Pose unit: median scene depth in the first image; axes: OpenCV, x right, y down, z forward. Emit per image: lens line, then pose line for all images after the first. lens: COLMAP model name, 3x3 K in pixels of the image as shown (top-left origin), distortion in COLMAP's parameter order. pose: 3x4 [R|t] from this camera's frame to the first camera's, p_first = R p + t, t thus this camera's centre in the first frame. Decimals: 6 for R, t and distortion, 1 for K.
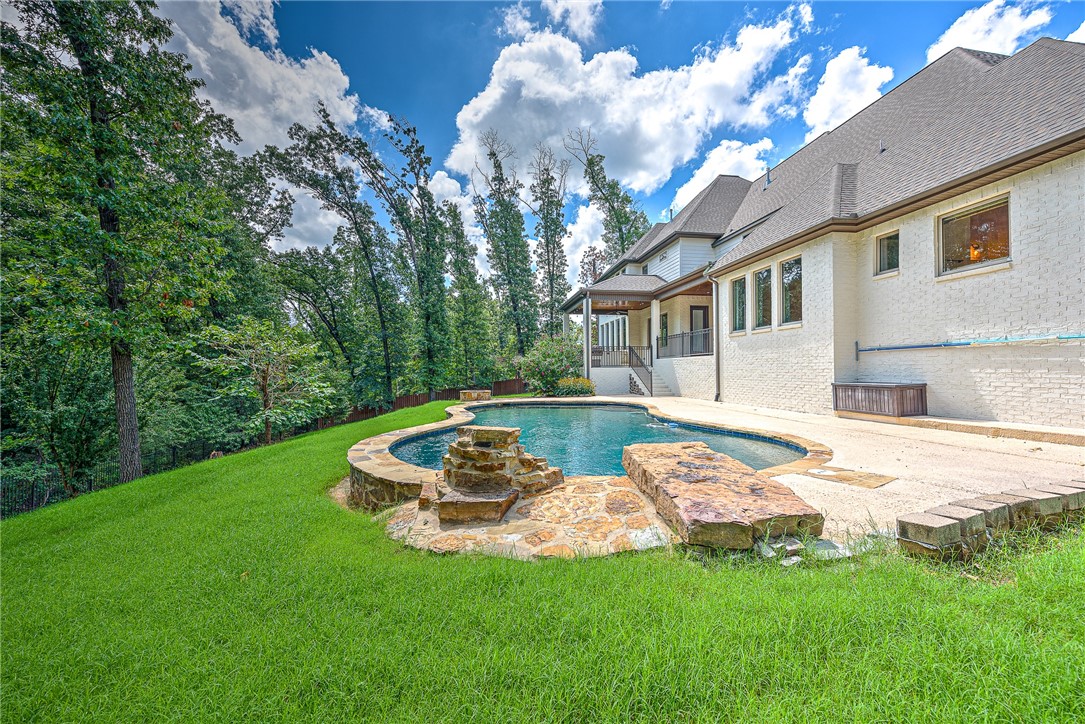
lens RADIAL K [[439.3, 0, 531.6], [0, 439.3, 360.1], [0, 0, 1]] dist [0.005784, -0.000447]
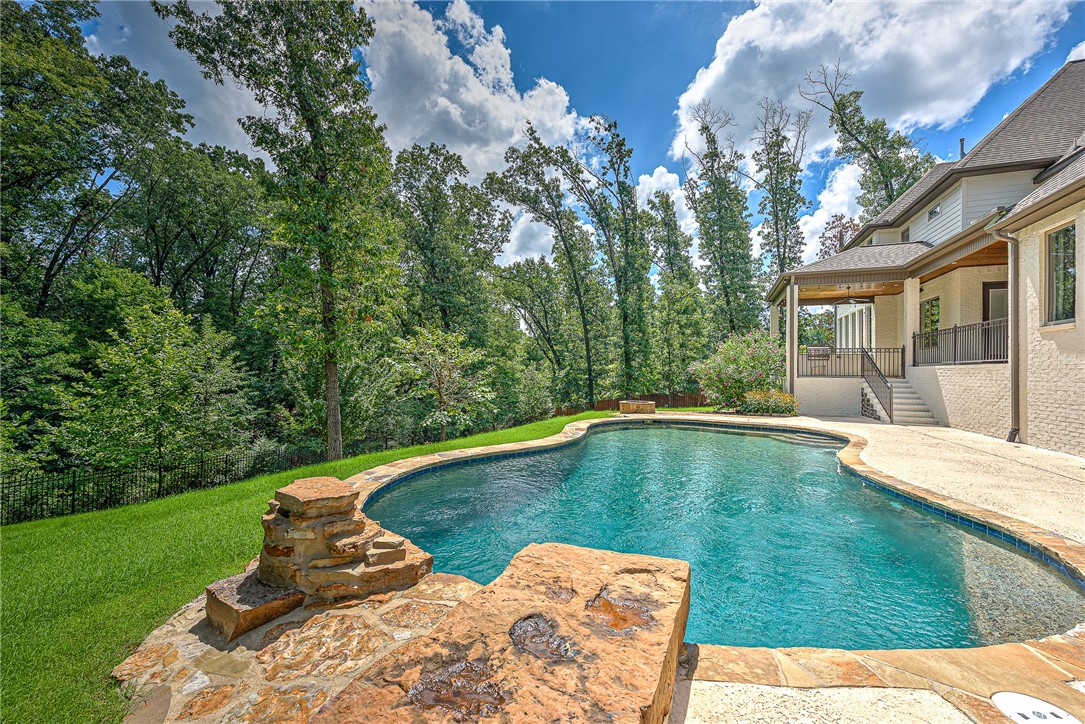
lens RADIAL K [[439.3, 0, 547.4], [0, 439.3, 362.4], [0, 0, 1]] dist [0.005784, -0.000447]
pose [[0.864508, 0.004276, -0.502601, 0.092515], [-0.000815, 0.999974, 0.007105, -0.008703], [0.502618, -0.005732, 0.864489, 0.090481]]
